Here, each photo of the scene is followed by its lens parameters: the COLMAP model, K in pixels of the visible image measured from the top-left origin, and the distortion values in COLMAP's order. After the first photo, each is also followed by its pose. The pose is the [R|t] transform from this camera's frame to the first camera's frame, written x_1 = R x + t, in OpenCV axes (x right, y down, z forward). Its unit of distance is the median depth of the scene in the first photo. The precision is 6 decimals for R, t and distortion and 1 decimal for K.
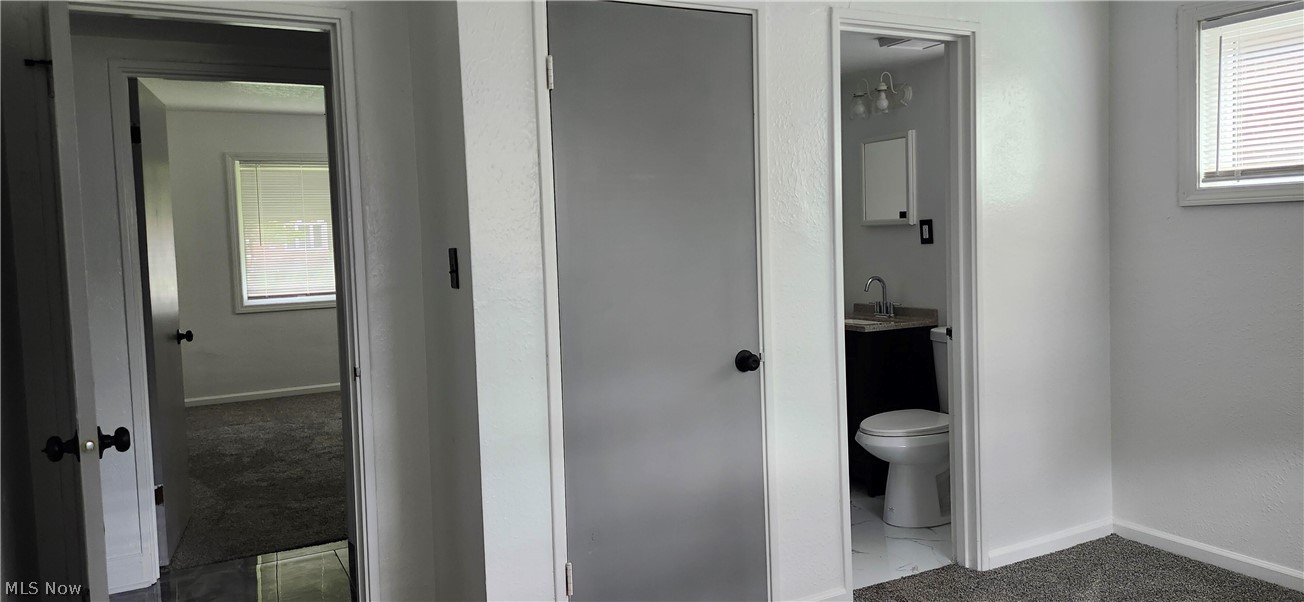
lens RADIAL K [[880.8, 0, 642.3], [0, 880.8, 281.9], [0, 0, 1]] dist [0.057187, -0.055850]
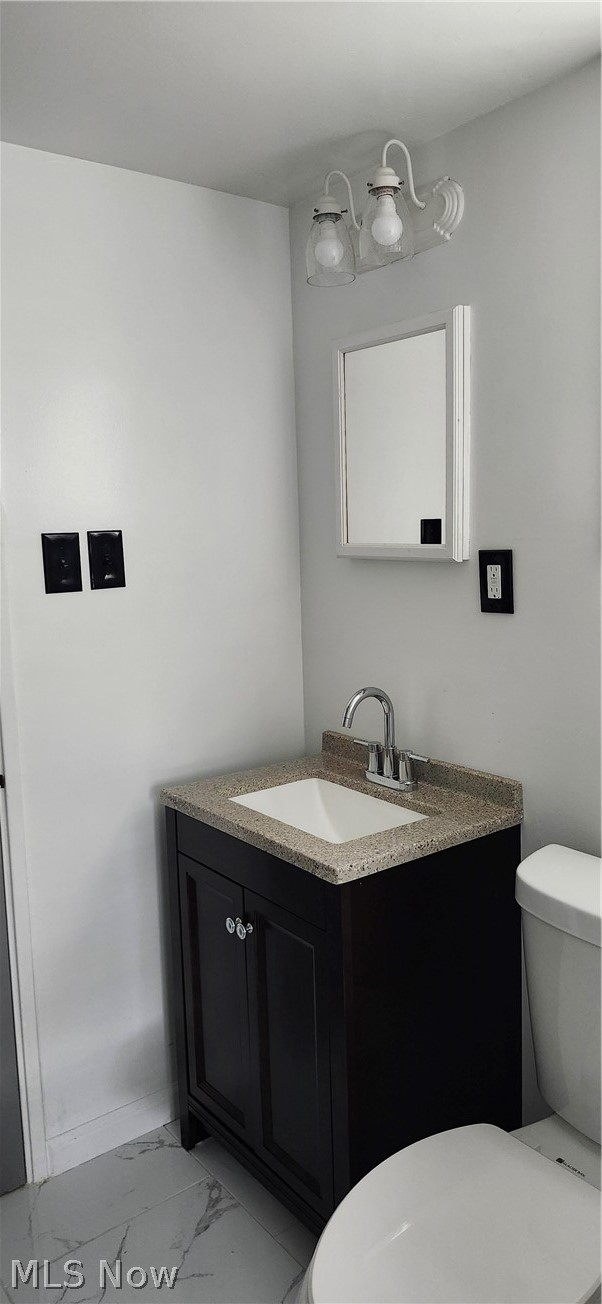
lens RADIAL K [[880.8, 0, 306.9], [0, 880.8, 655.9], [0, 0, 1]] dist [0.057187, -0.055850]
pose [[0.985296, -0.018947, 0.169803, 0.237006], [0.003359, 0.995788, 0.091621, -0.081595], [-0.170824, -0.089703, 0.981210, 0.863444]]
